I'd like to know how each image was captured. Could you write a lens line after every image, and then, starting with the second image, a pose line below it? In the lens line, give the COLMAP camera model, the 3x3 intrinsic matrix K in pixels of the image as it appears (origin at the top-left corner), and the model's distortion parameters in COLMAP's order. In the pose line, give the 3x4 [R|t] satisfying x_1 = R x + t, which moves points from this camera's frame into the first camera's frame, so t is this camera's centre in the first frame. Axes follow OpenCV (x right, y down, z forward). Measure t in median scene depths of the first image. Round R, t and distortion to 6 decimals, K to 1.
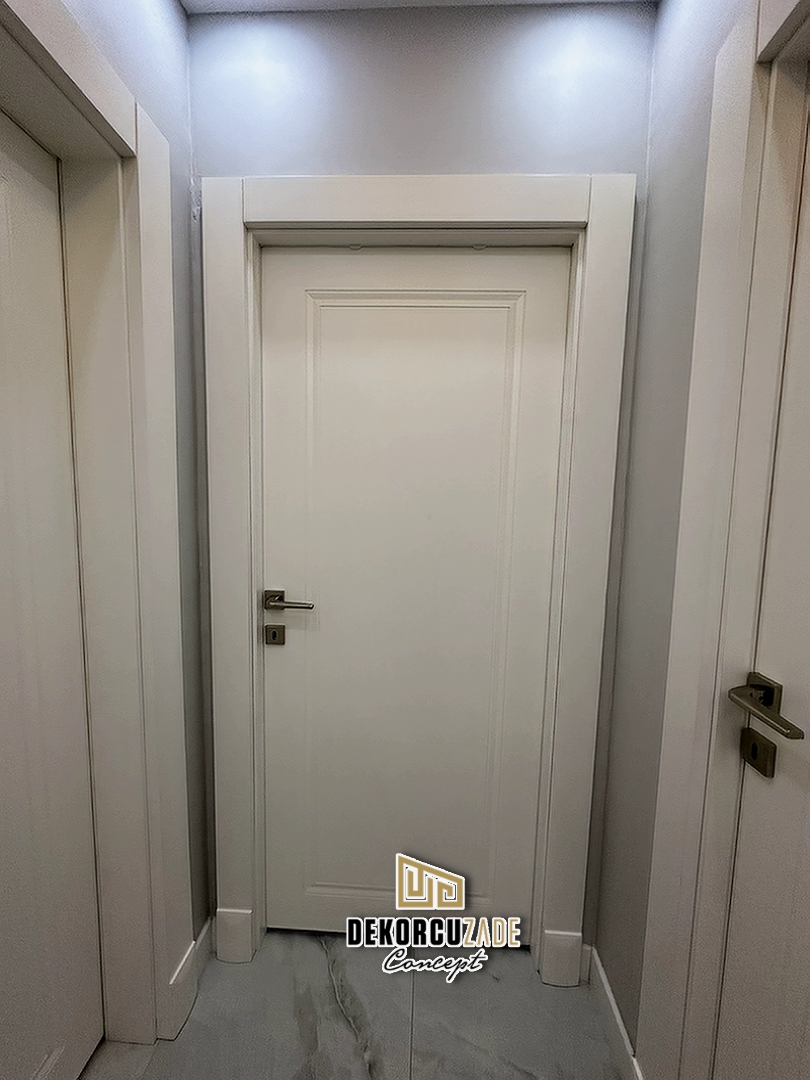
lens RADIAL K [[432.0, 0, 396.6], [0, 432.0, 536.9], [0, 0, 1]] dist [-0.002259, 0.000717]
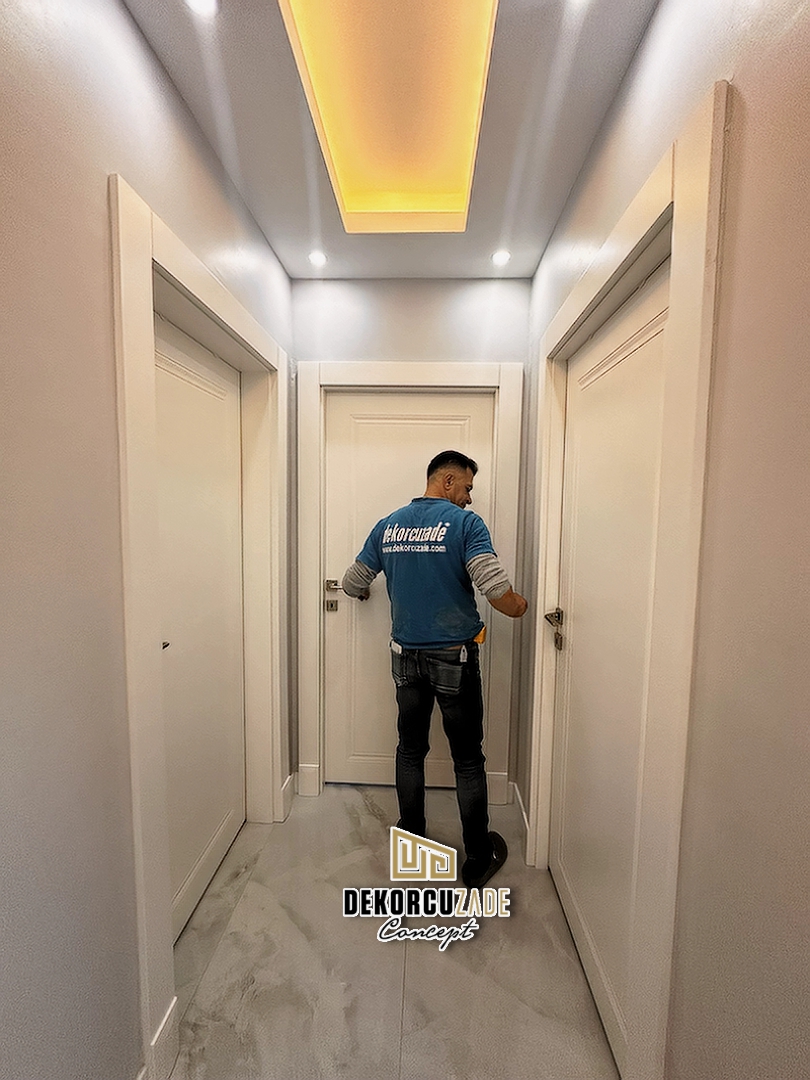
lens RADIAL K [[432.0, 0, 403.9], [0, 432.0, 536.3], [0, 0, 1]] dist [-0.002259, 0.000717]
pose [[0.999263, -0.008617, 0.037393, -0.053287], [0.009424, 0.999725, -0.021463, -0.014968], [-0.037198, 0.021799, 0.999070, -0.791389]]
